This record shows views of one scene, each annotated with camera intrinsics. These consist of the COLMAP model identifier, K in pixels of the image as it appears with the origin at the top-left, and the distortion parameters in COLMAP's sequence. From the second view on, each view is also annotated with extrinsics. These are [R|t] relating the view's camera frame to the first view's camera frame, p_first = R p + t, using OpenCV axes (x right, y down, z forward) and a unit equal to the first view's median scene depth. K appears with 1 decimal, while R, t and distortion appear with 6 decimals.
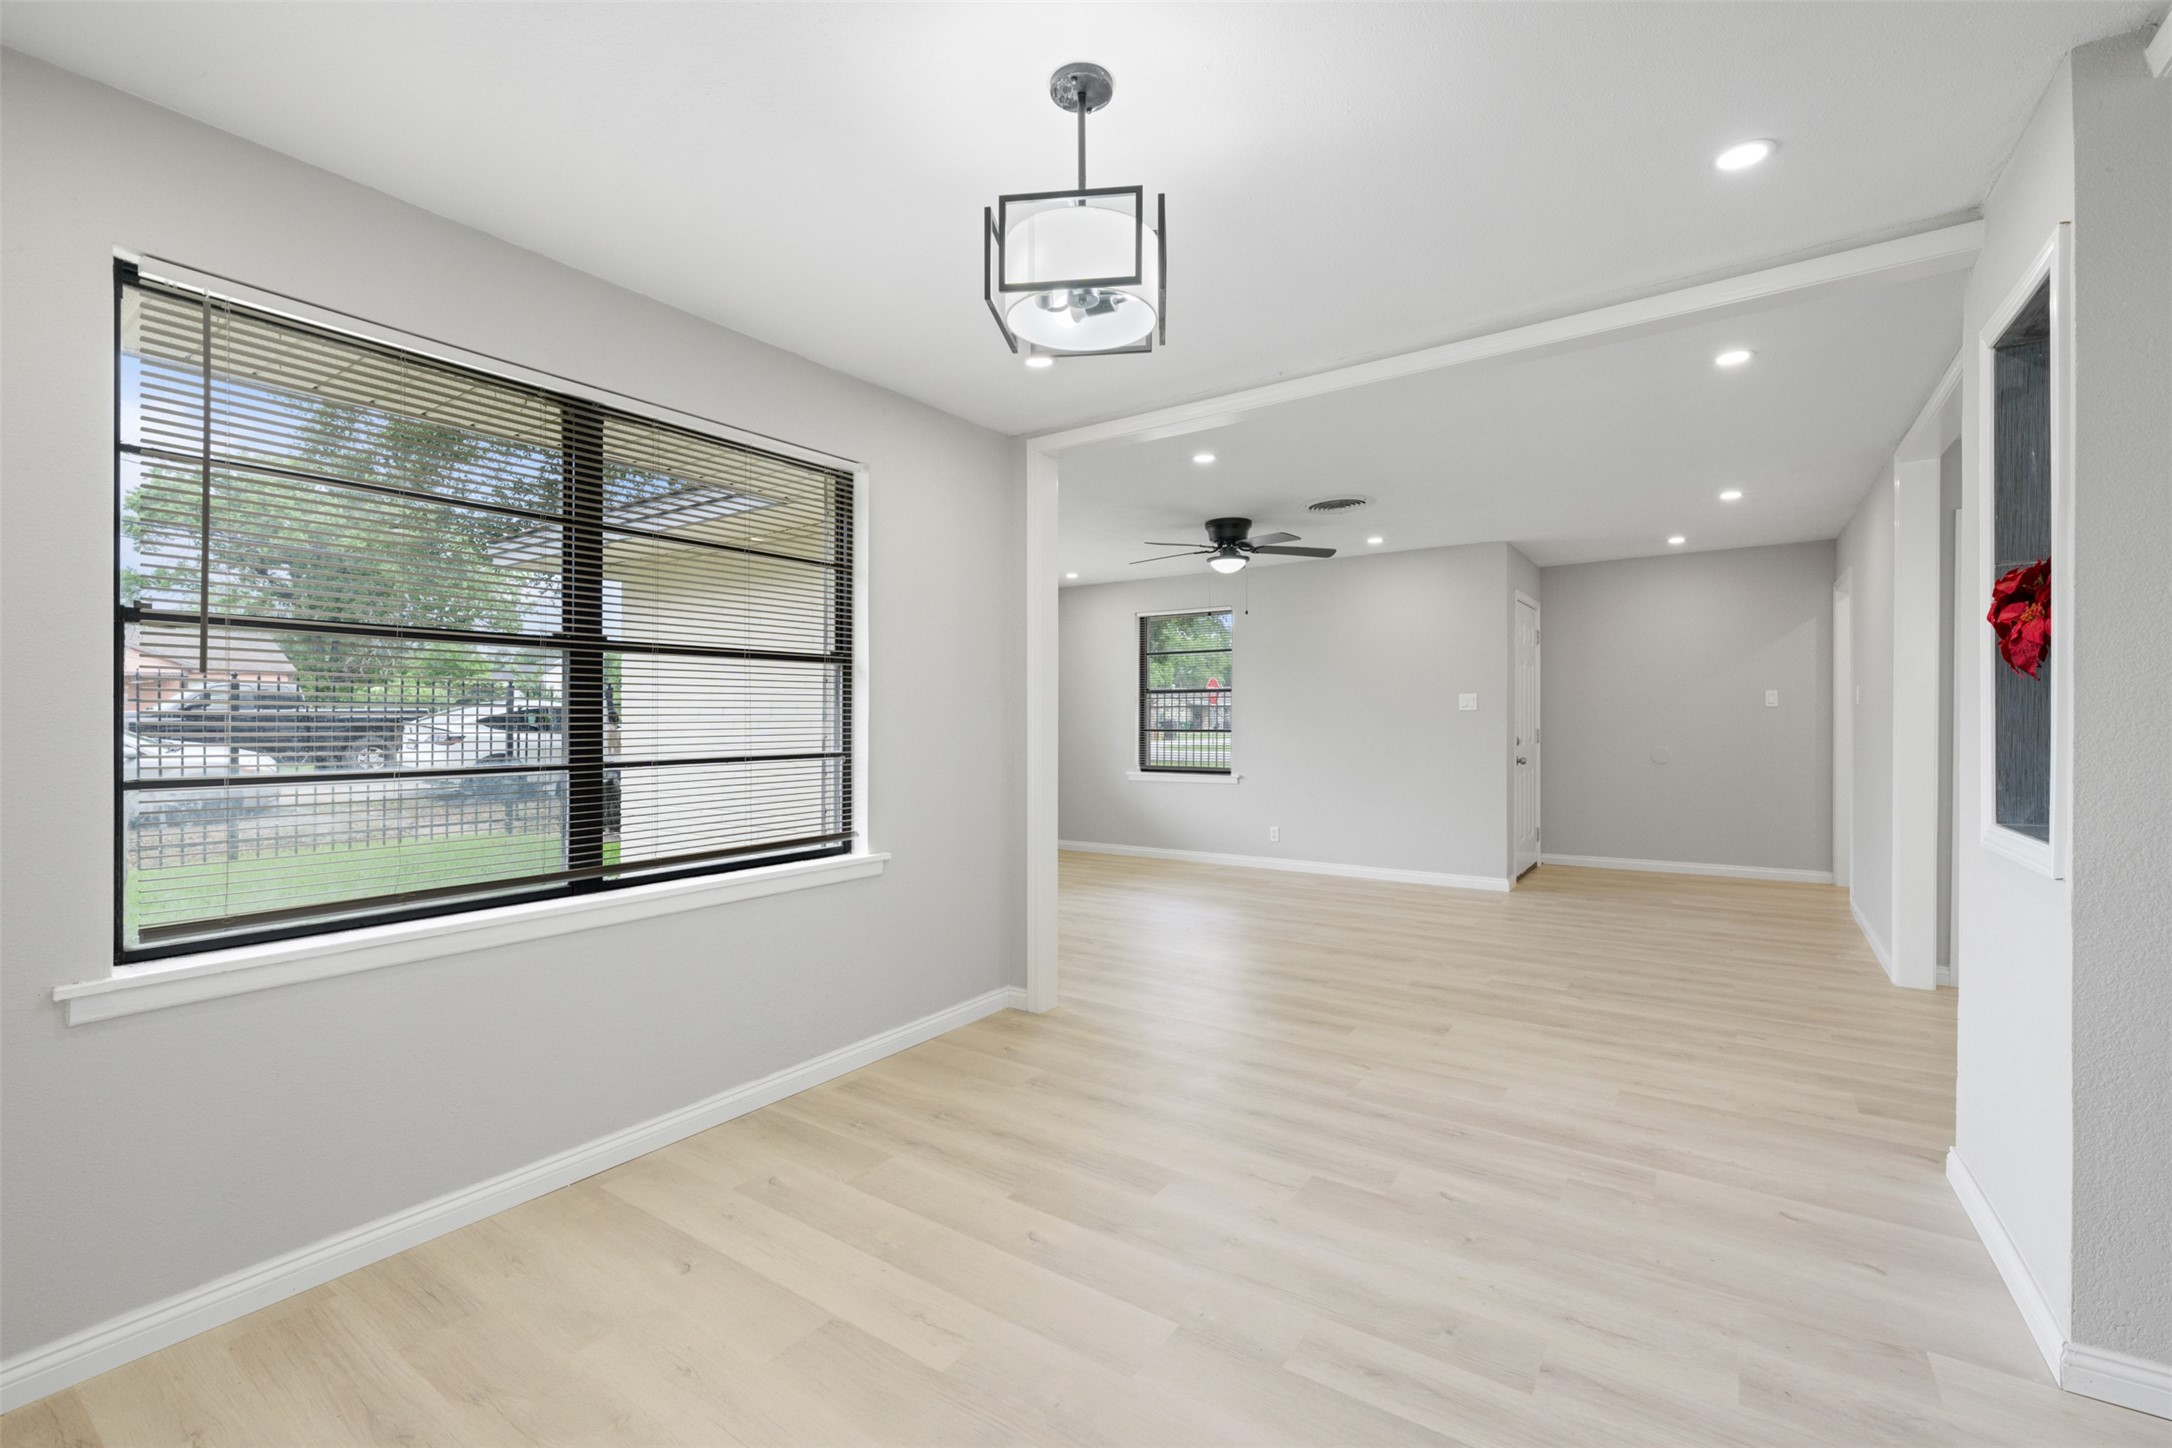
lens RADIAL K [[921.5, 0, 1092.6], [0, 921.5, 716.9], [0, 0, 1]] dist [0.000533, 0.000491]
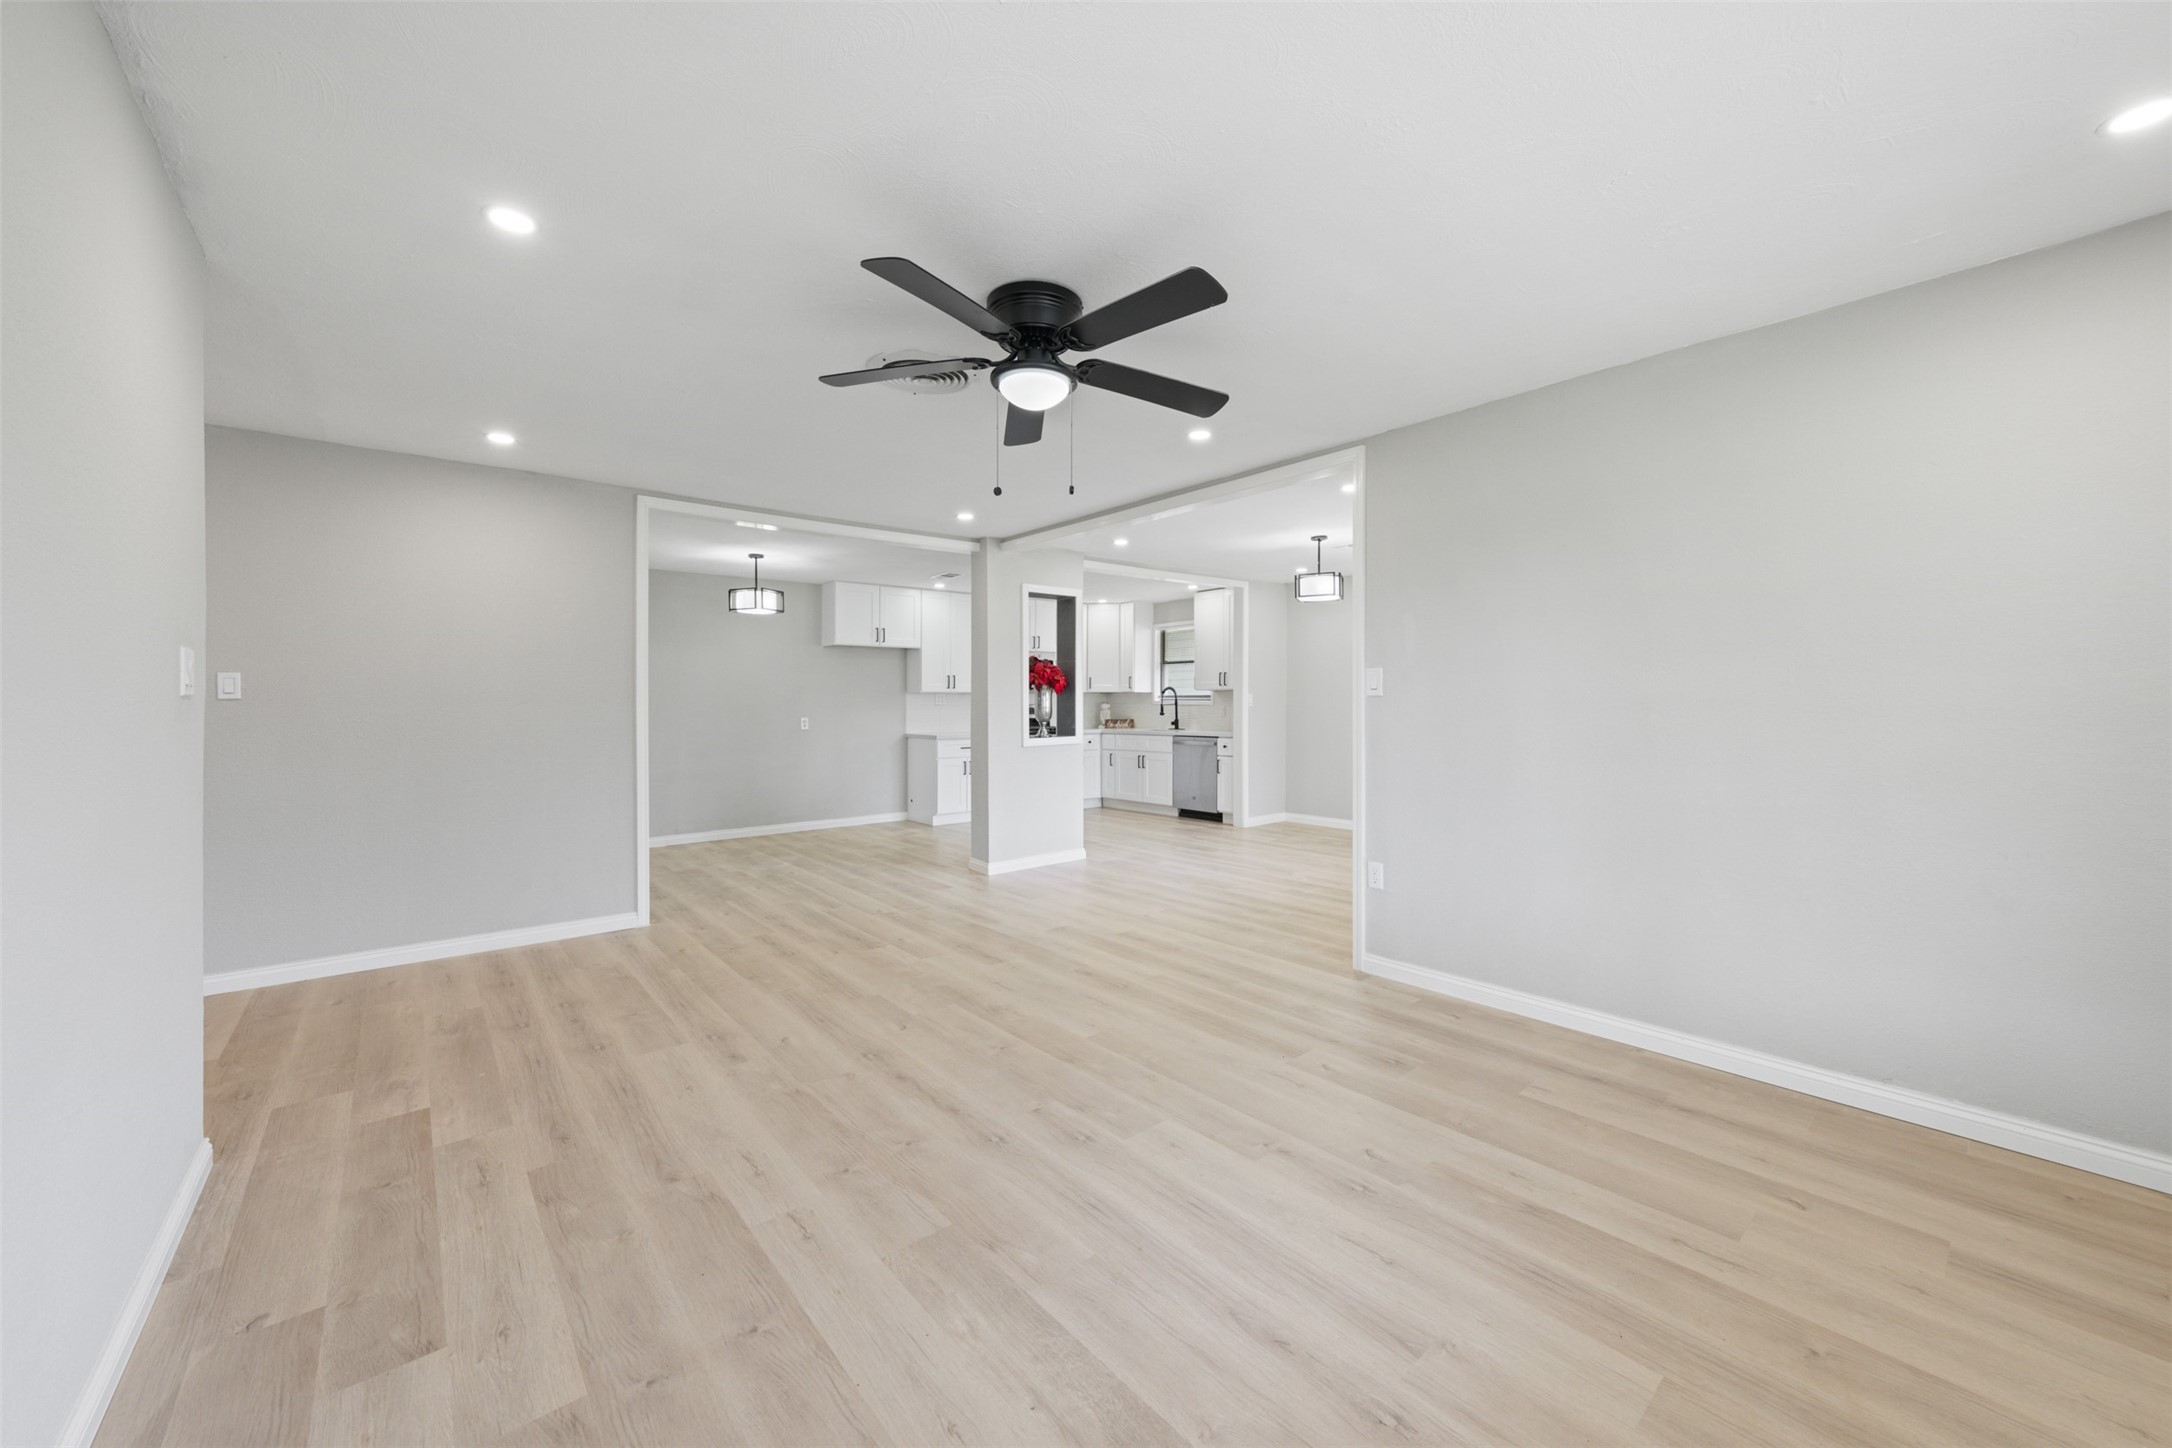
lens RADIAL K [[809.1, 0, 1086.0], [0, 809.1, 701.0], [0, 0, 1]] dist [0.000269, -0.000031]
pose [[-0.962644, 0.013230, 0.270448, 0.007575], [0.012083, 0.999910, -0.005906, 0.002473], [-0.270501, -0.002417, -0.962717, 2.957219]]
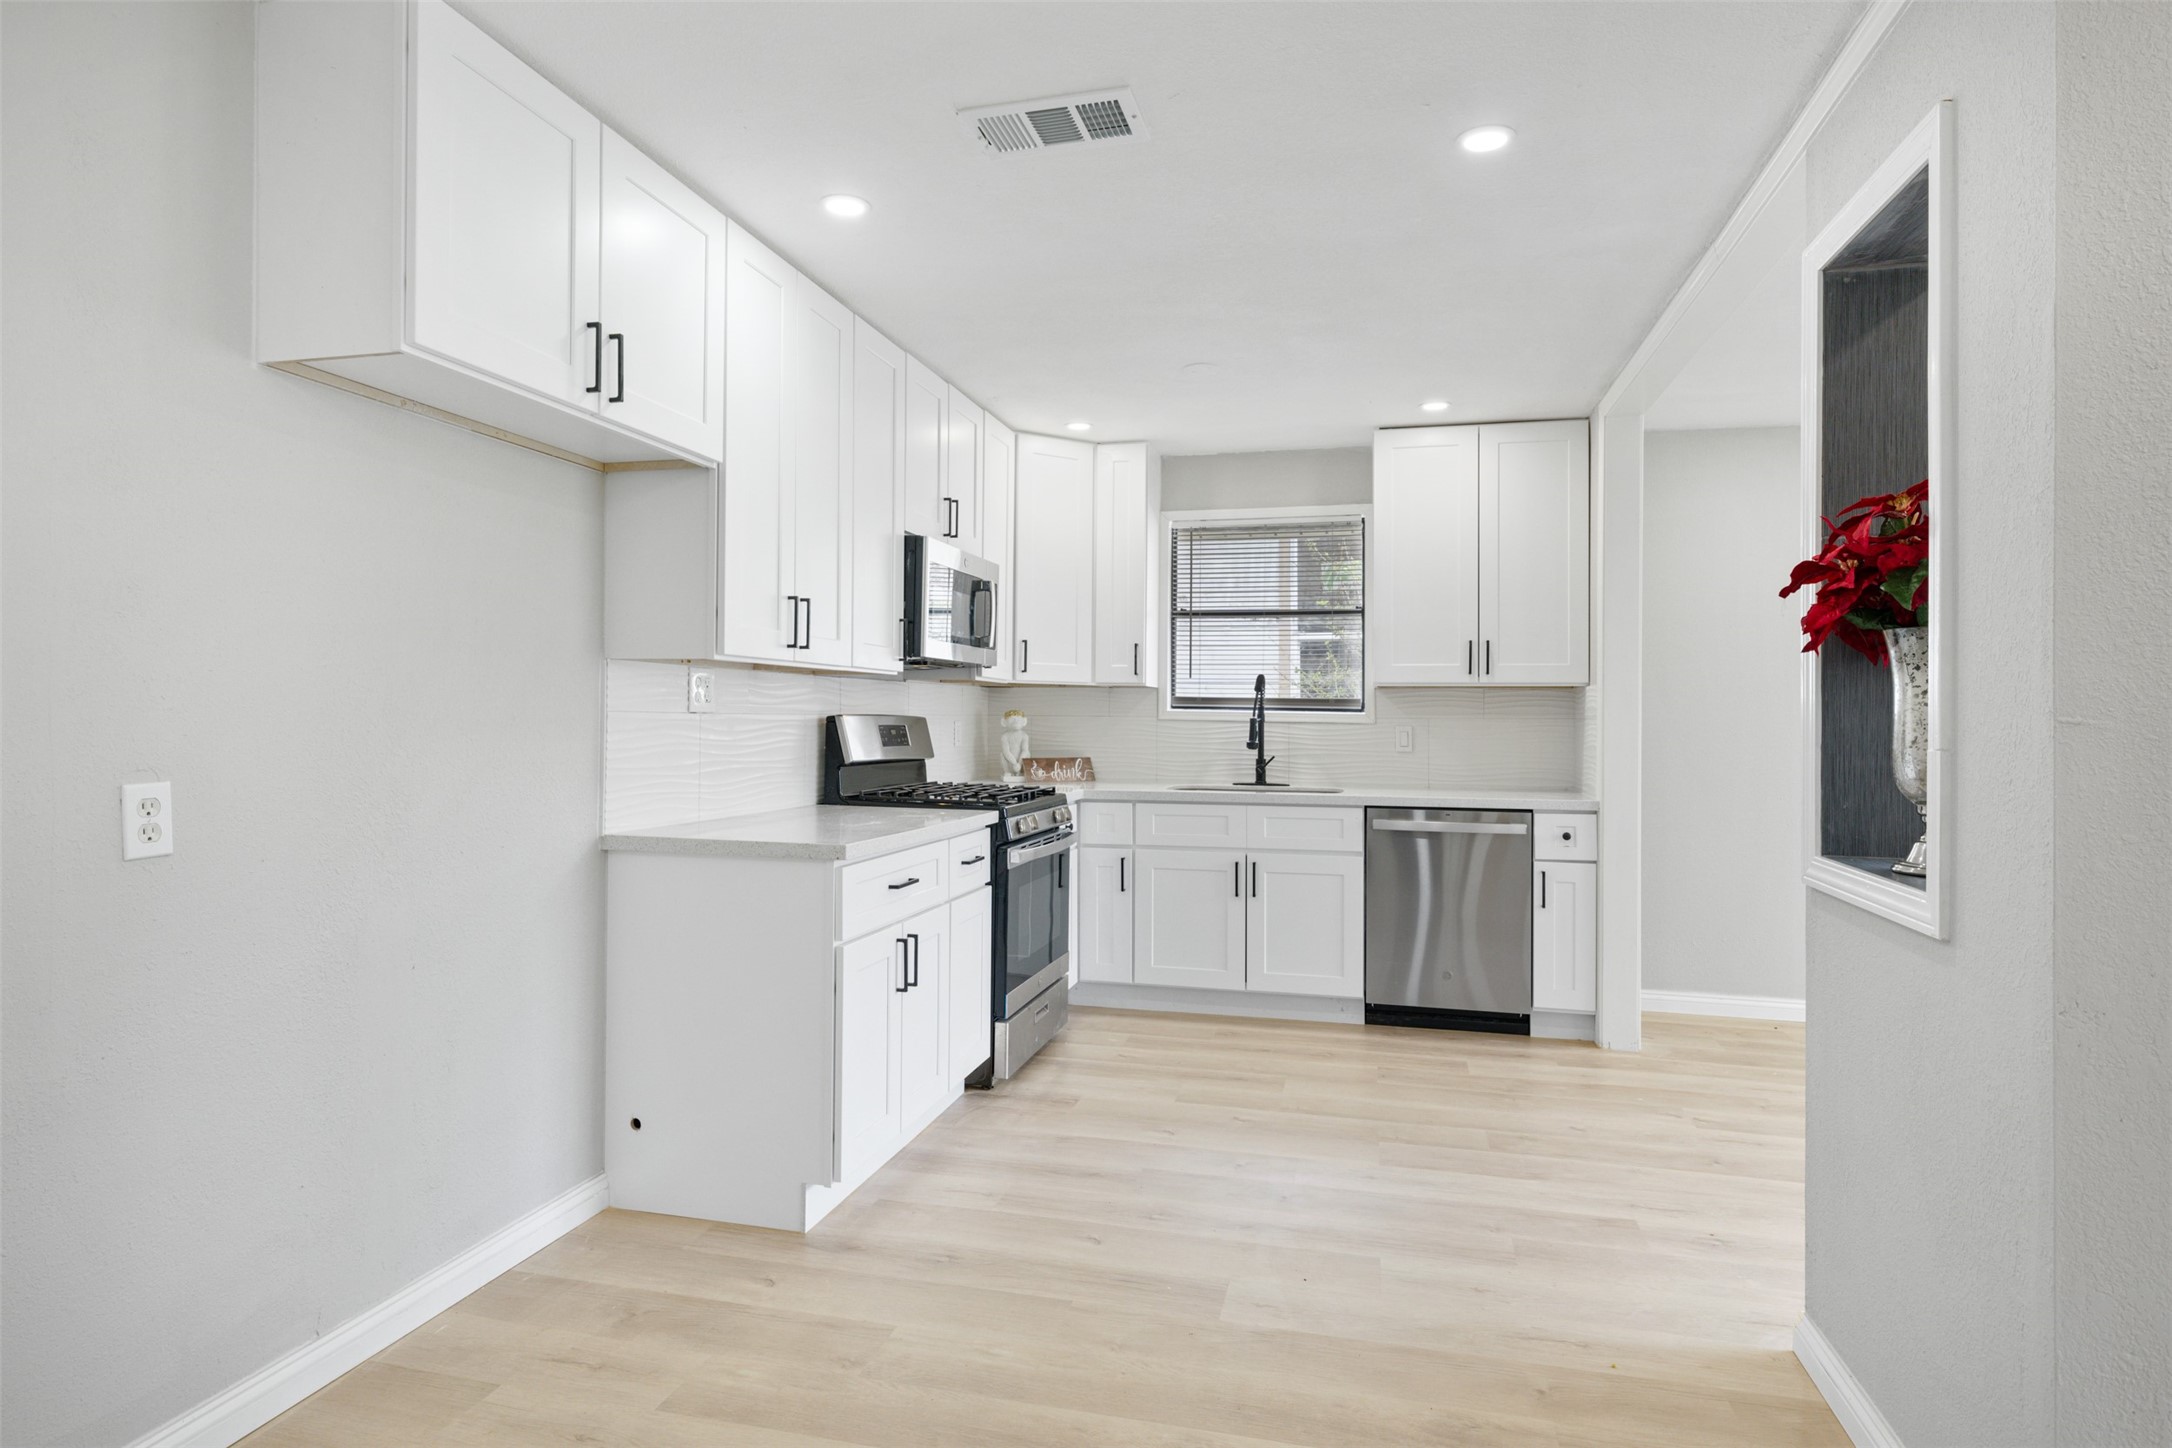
lens RADIAL K [[1164.3, 0, 1089.3], [0, 1164.3, 719.9], [0, 0, 1]] dist [0.008154, 0.000786]
pose [[-0.943769, 0.000557, -0.330605, 1.495742], [0.000652, 1.000000, -0.000177, 0.000306], [0.330605, -0.000382, -0.943769, 1.215011]]
